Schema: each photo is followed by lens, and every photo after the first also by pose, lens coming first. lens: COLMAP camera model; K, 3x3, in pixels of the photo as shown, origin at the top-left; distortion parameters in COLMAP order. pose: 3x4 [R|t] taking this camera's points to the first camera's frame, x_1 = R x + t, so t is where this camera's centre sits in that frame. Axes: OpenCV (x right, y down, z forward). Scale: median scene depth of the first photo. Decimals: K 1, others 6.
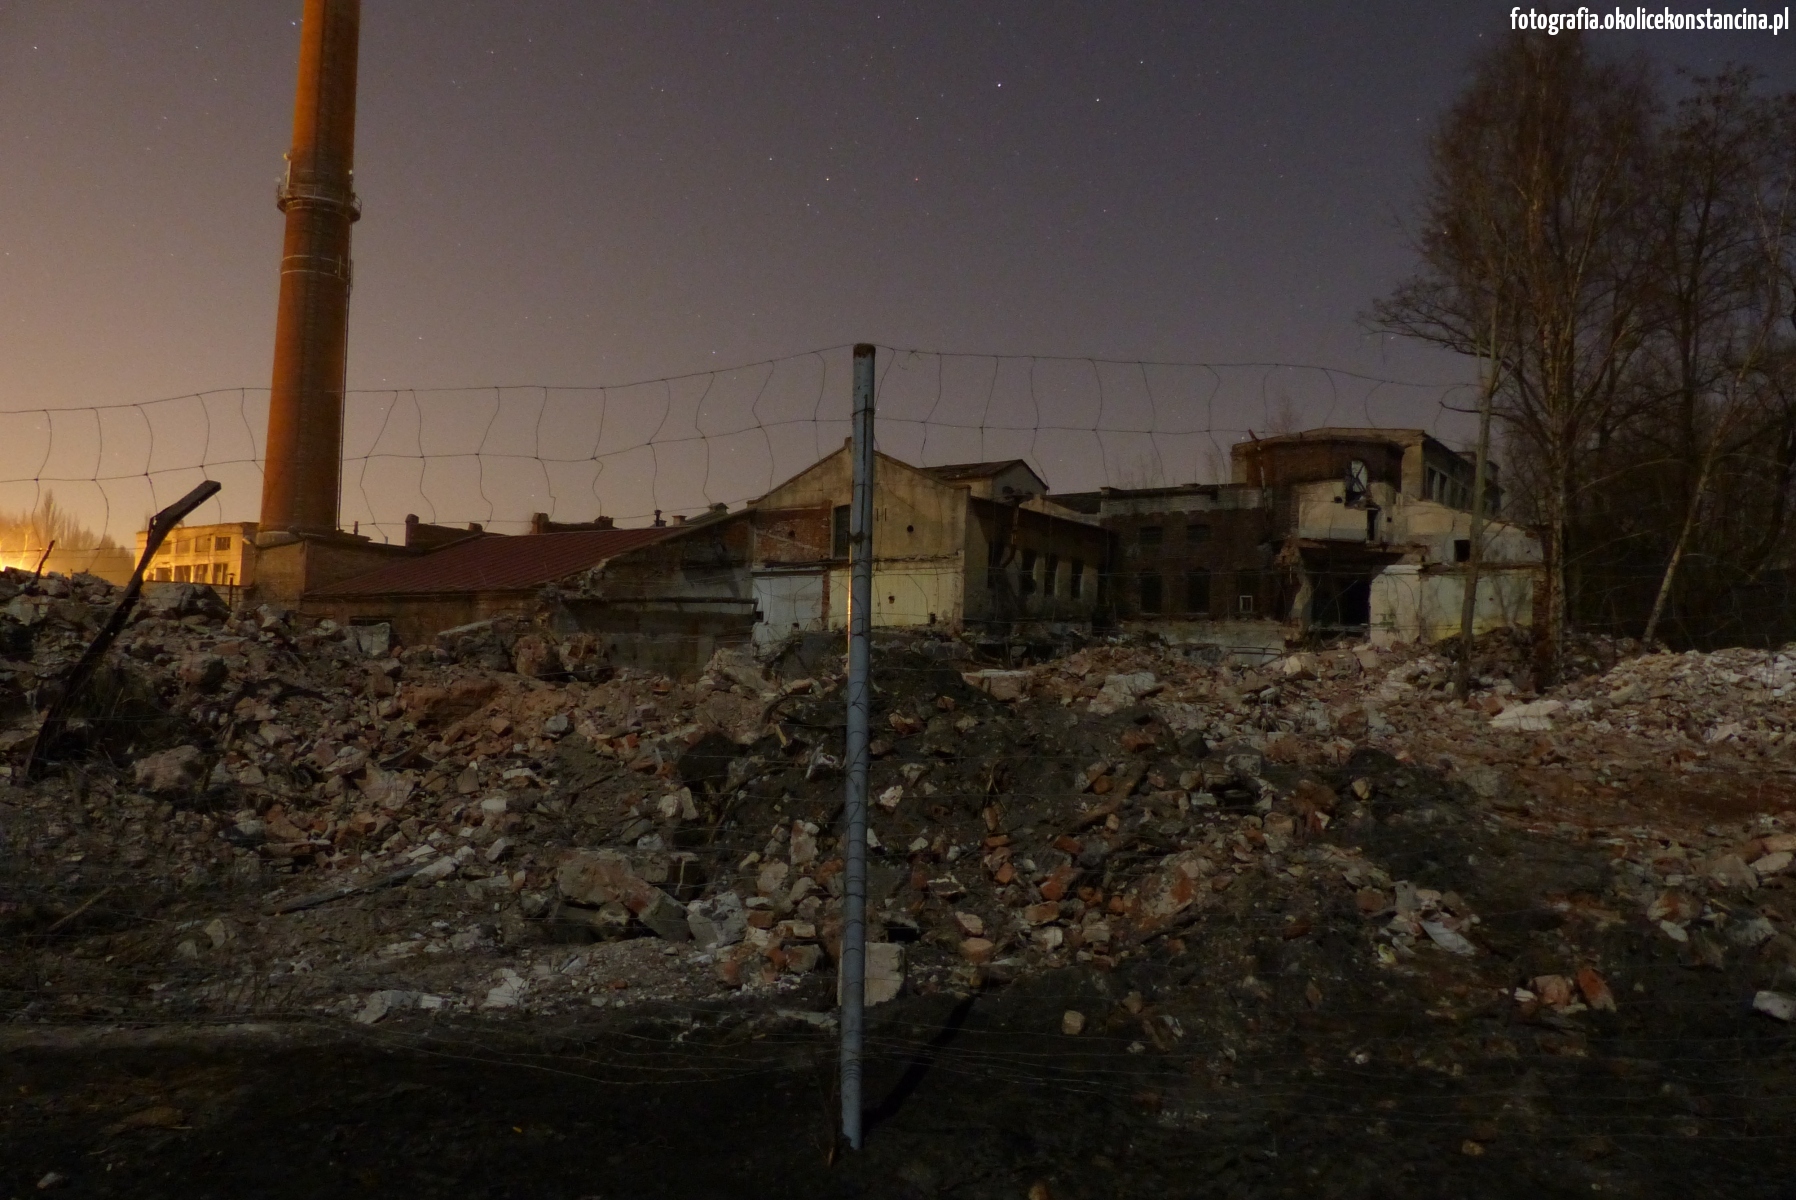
lens RADIAL K [[1340.0, 0, 898.0], [0, 1340.0, 600.0], [0, 0, 1]] dist [-0.042620, 0.047358]
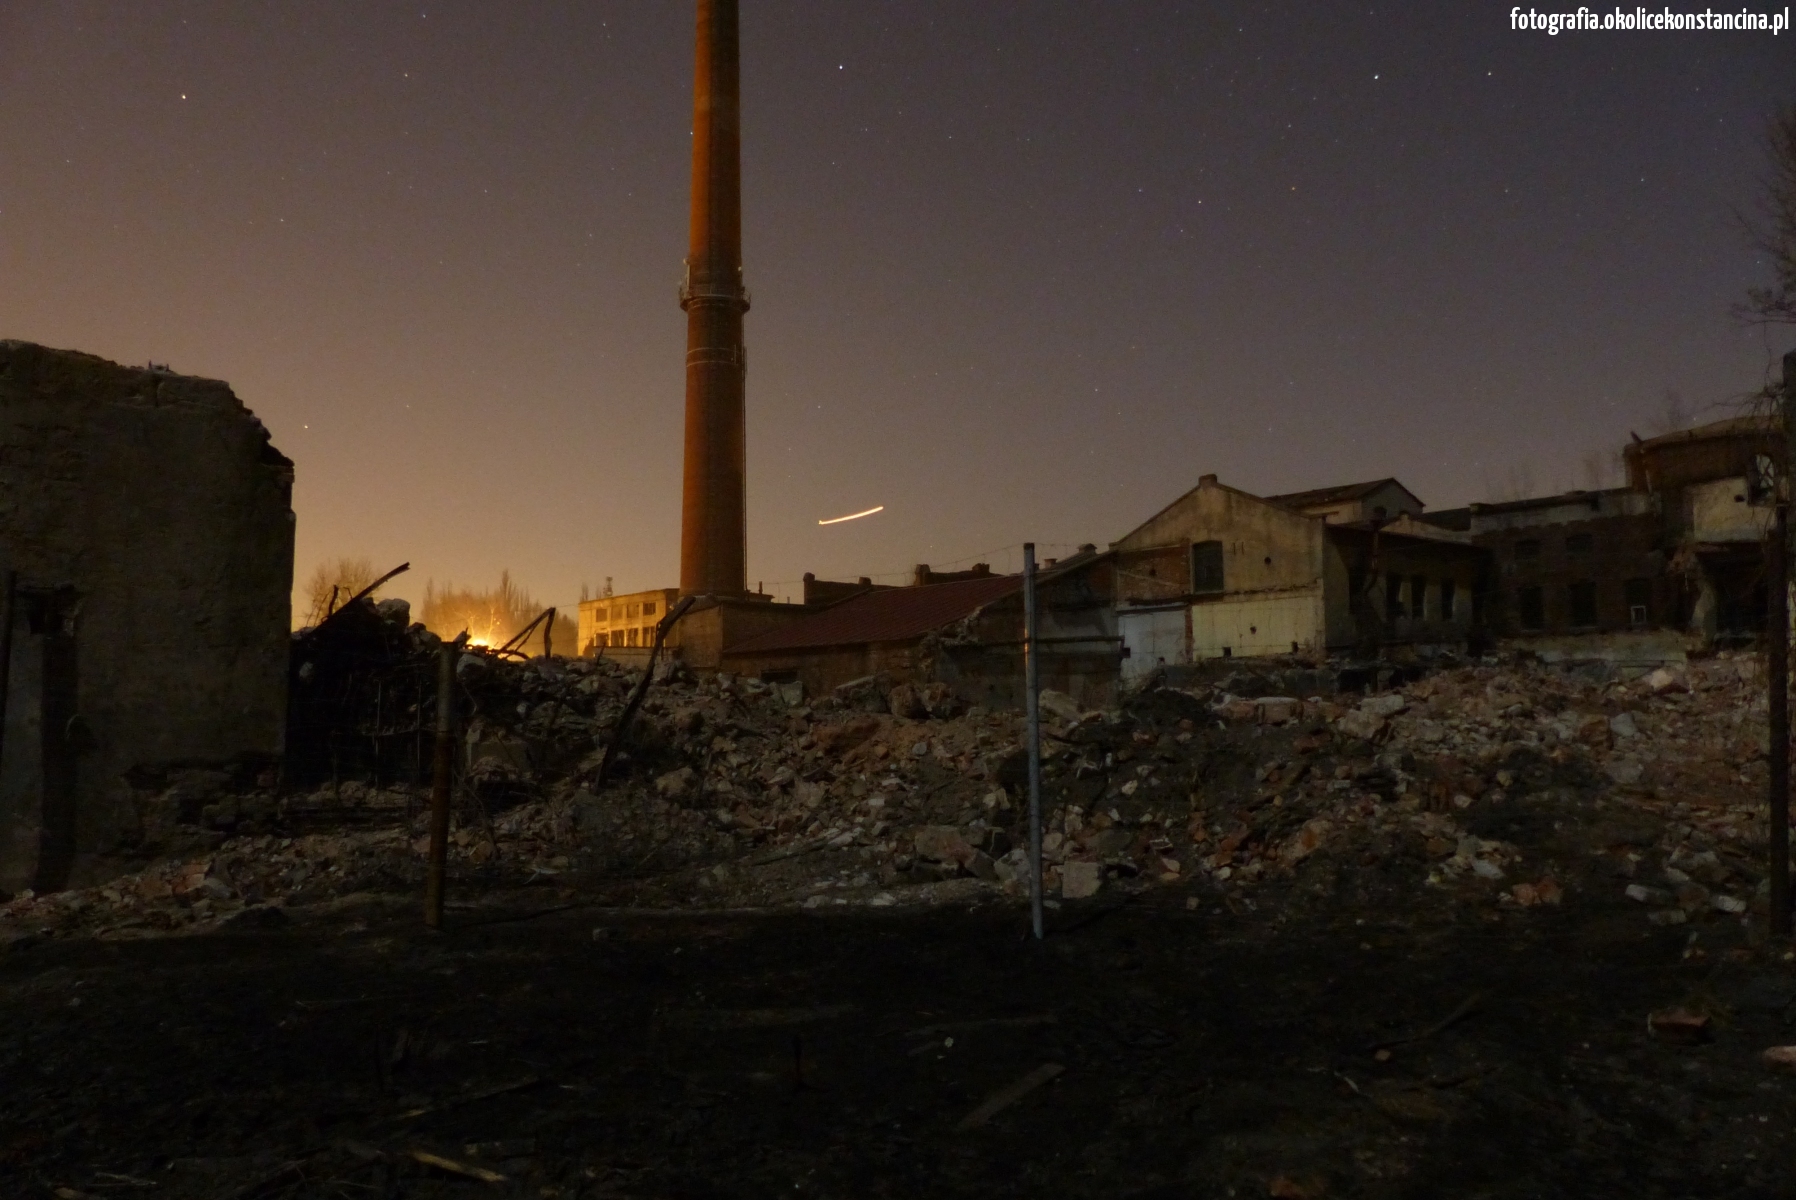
lens RADIAL K [[1340.0, 0, 898.0], [0, 1340.0, 600.0], [0, 0, 1]] dist [-0.042620, 0.047358]
pose [[0.958440, -0.058602, -0.279209, 0.054791], [0.051216, 0.998119, -0.033682, -0.007635], [0.280658, 0.017982, 0.959639, -0.157010]]
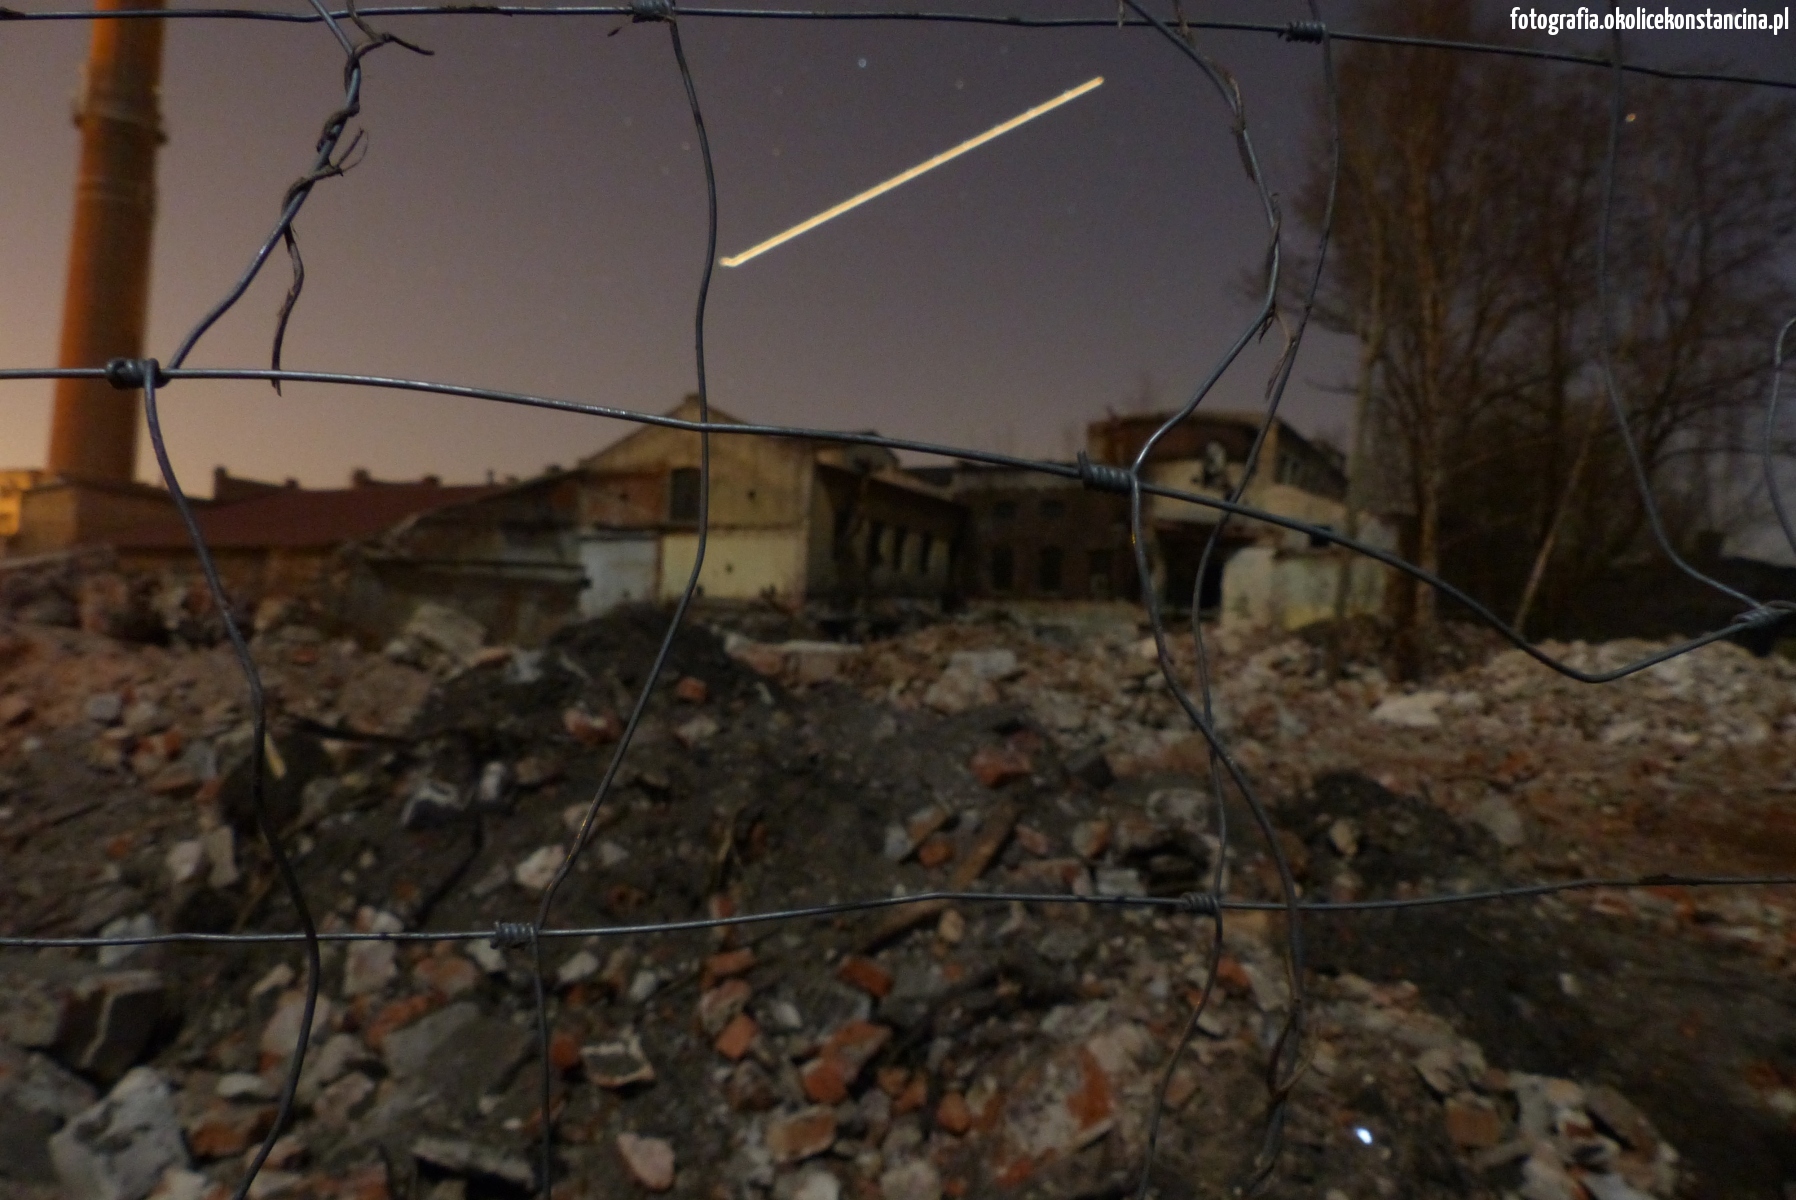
lens RADIAL K [[1340.0, 0, 898.0], [0, 1340.0, 600.0], [0, 0, 1]] dist [-0.042620, 0.047358]
pose [[0.993489, 0.026402, 0.110826, 0.023280], [-0.028279, 0.999482, 0.015393, 0.008943], [-0.110362, -0.018427, 0.993721, 0.143826]]
